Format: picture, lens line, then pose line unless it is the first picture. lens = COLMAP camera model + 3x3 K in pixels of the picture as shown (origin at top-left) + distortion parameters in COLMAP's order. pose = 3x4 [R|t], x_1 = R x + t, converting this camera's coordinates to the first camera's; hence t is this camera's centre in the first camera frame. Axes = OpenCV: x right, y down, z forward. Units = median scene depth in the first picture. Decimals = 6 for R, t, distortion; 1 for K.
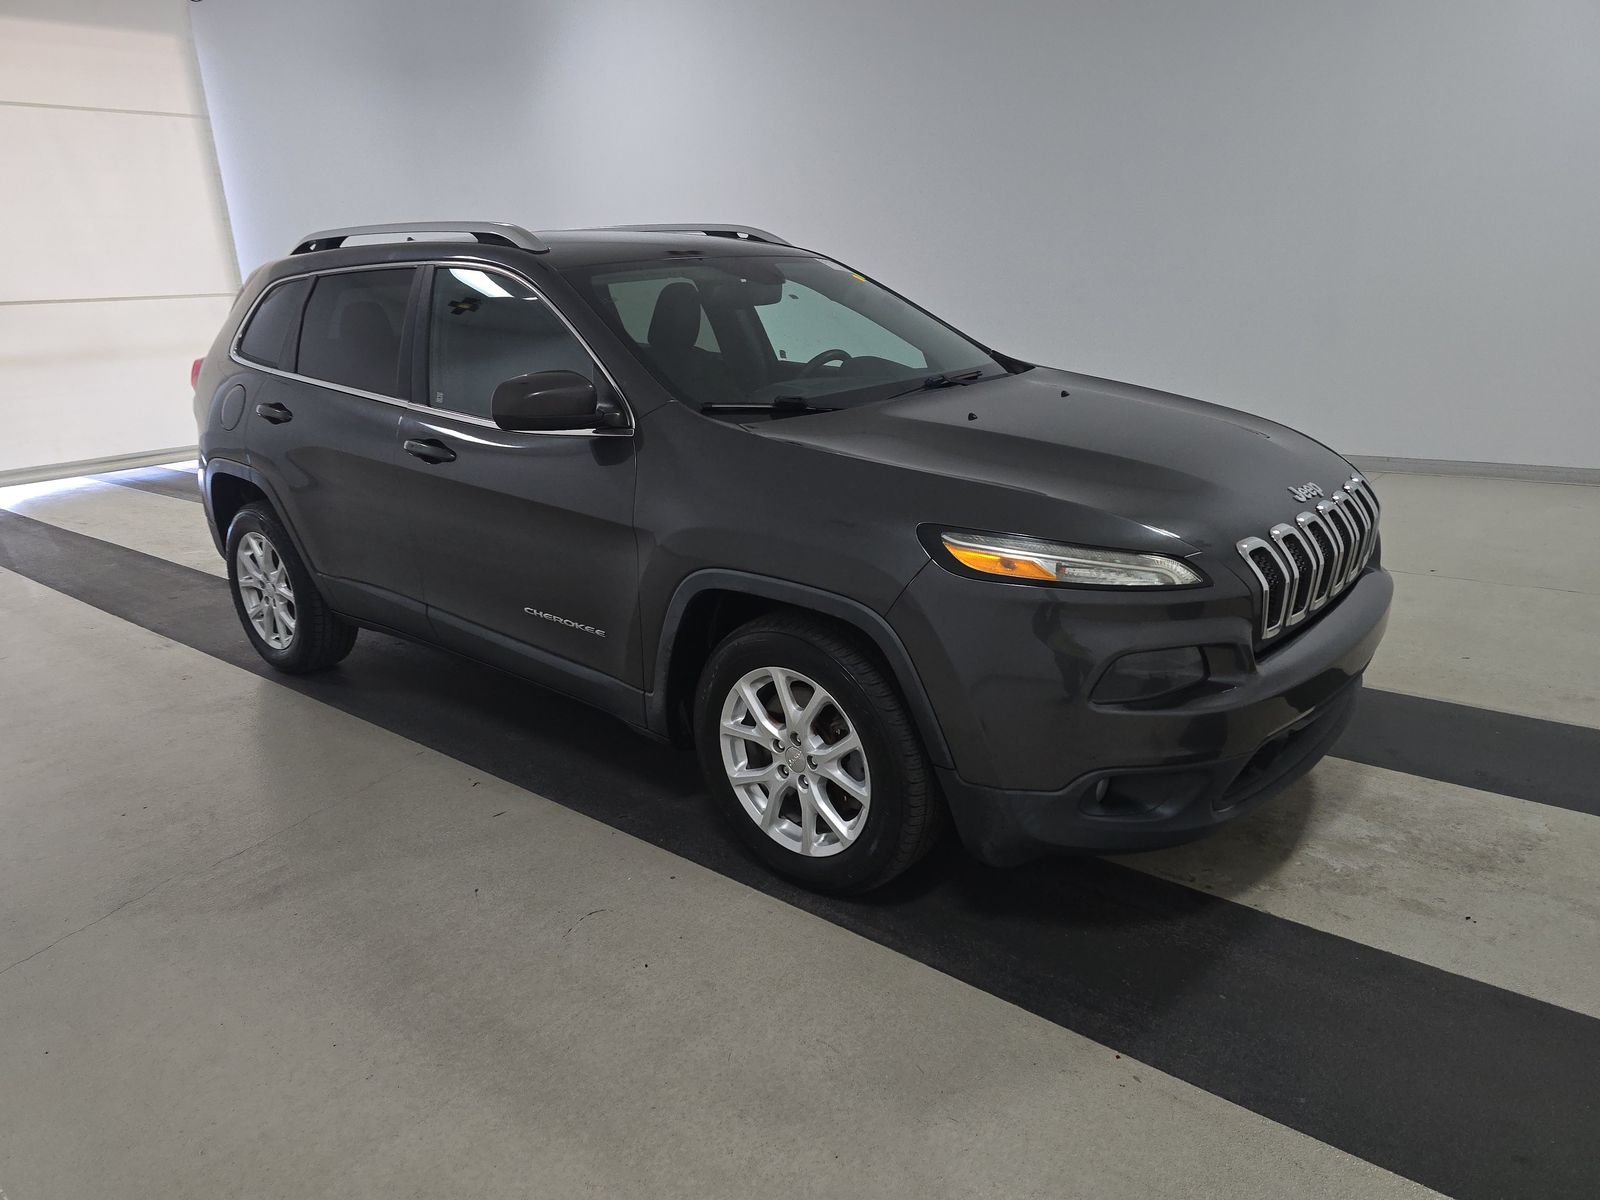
lens RADIAL K [[1078.3, 0, 783.8], [0, 1078.3, 591.4], [0, 0, 1]] dist [-0.018496, 0.000306]
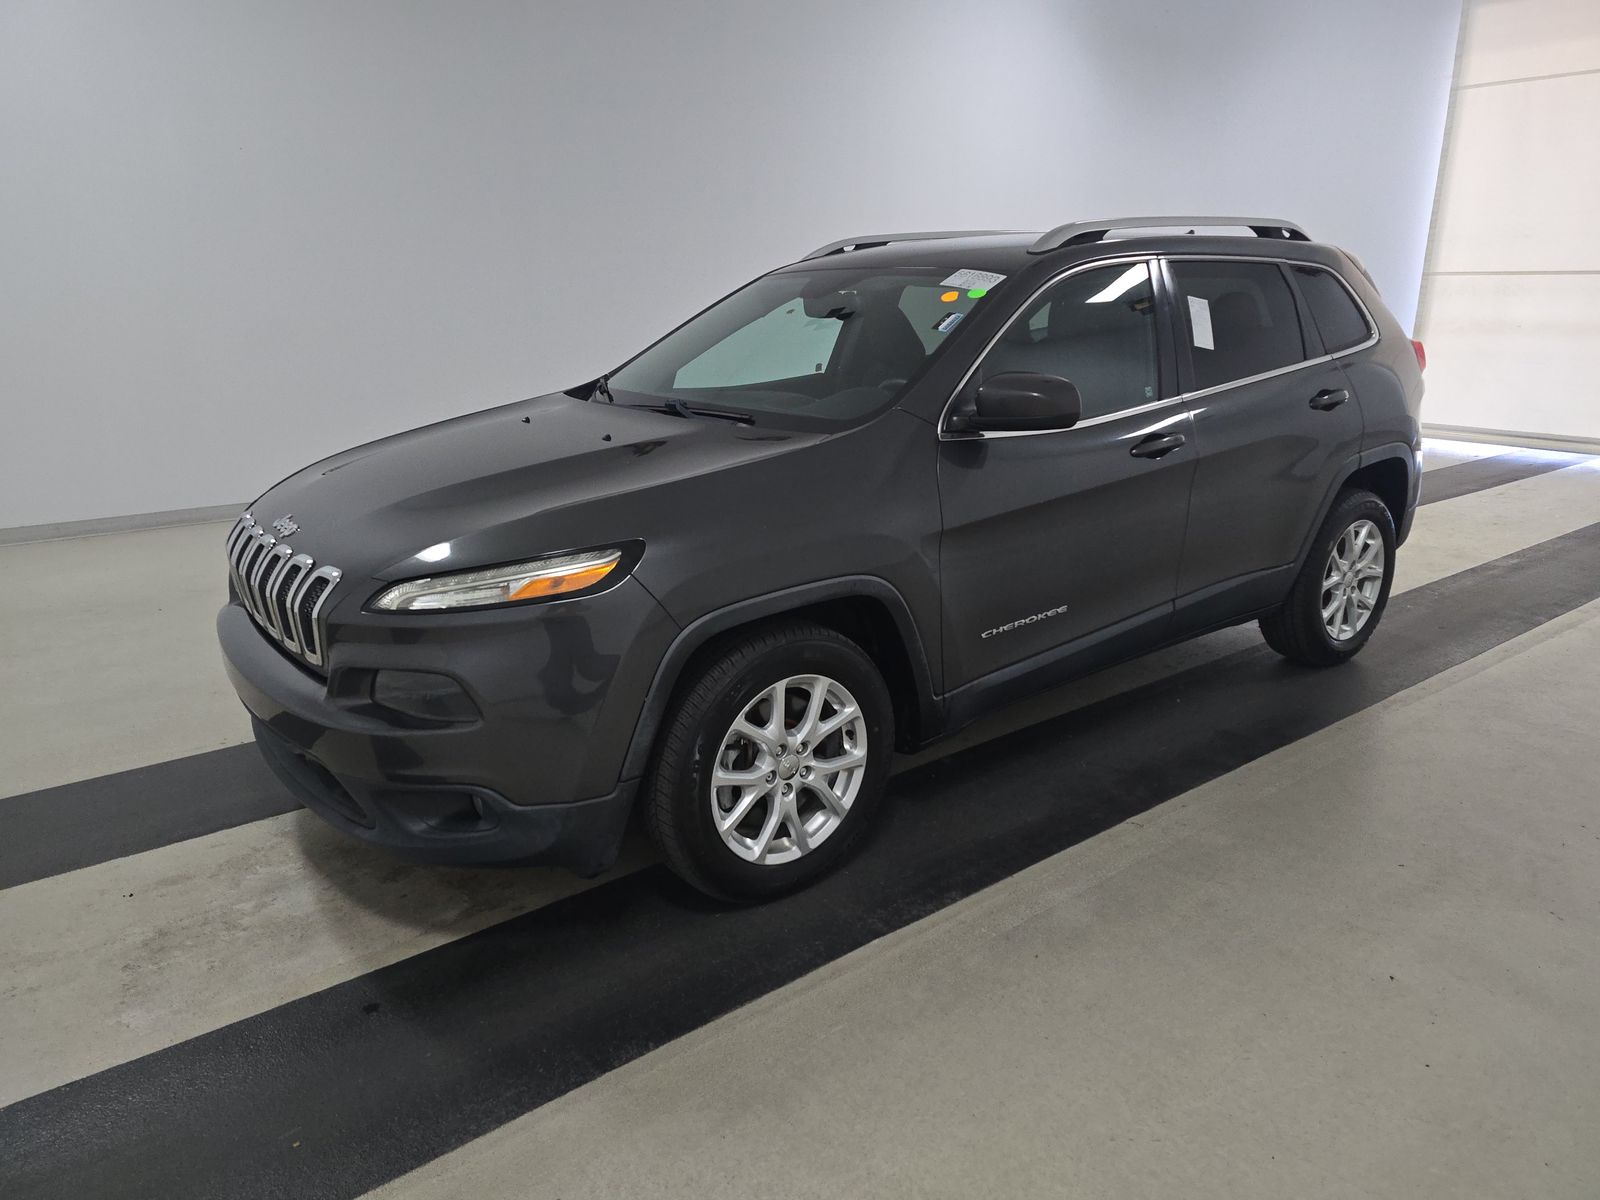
lens RADIAL K [[1086.8, 0, 800.0], [0, 1086.8, 600.0], [0, 0, 1]] dist [-0.004326, -0.001631]
pose [[-0.192732, 0.338288, -0.921095, 1.266919], [-0.285991, 0.878574, 0.382513, -0.523434], [0.938650, 0.337147, -0.072582, 1.433488]]
